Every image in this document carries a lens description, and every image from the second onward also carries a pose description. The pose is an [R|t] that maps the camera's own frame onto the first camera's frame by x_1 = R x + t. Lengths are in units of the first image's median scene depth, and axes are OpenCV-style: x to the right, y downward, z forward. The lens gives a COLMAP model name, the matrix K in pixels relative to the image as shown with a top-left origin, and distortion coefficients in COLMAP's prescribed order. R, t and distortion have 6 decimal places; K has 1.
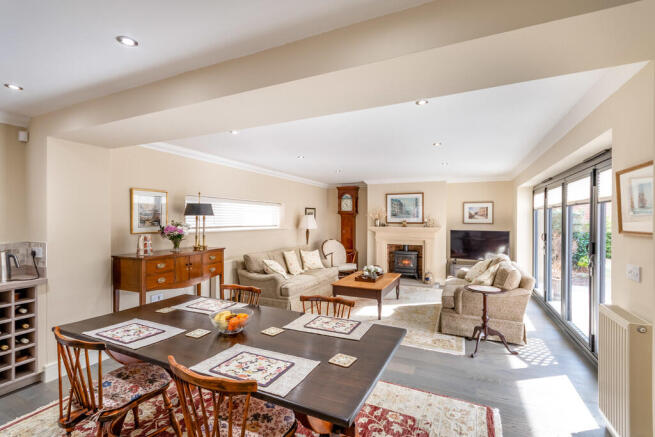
lens RADIAL K [[292.5, 0, 328.9], [0, 292.5, 220.8], [0, 0, 1]] dist [-0.002272, -0.000325]
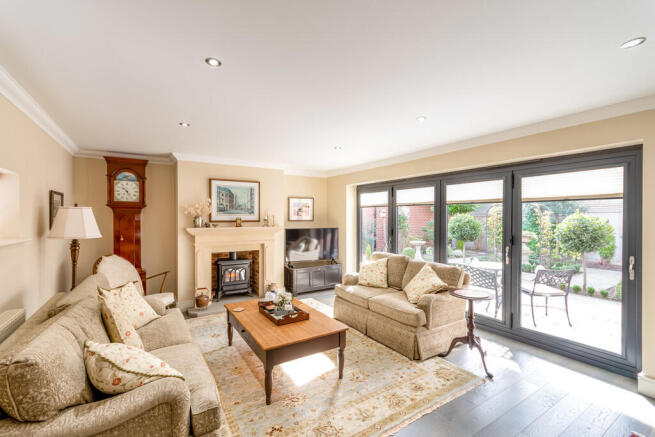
lens RADIAL K [[292.5, 0, 323.6], [0, 292.5, 215.1], [0, 0, 1]] dist [-0.002272, -0.000325]
pose [[0.552723, 0.002194, 0.833362, -0.223677], [0.005048, 0.999969, -0.005981, -0.002851], [-0.833350, 0.007513, 0.552695, 0.418398]]
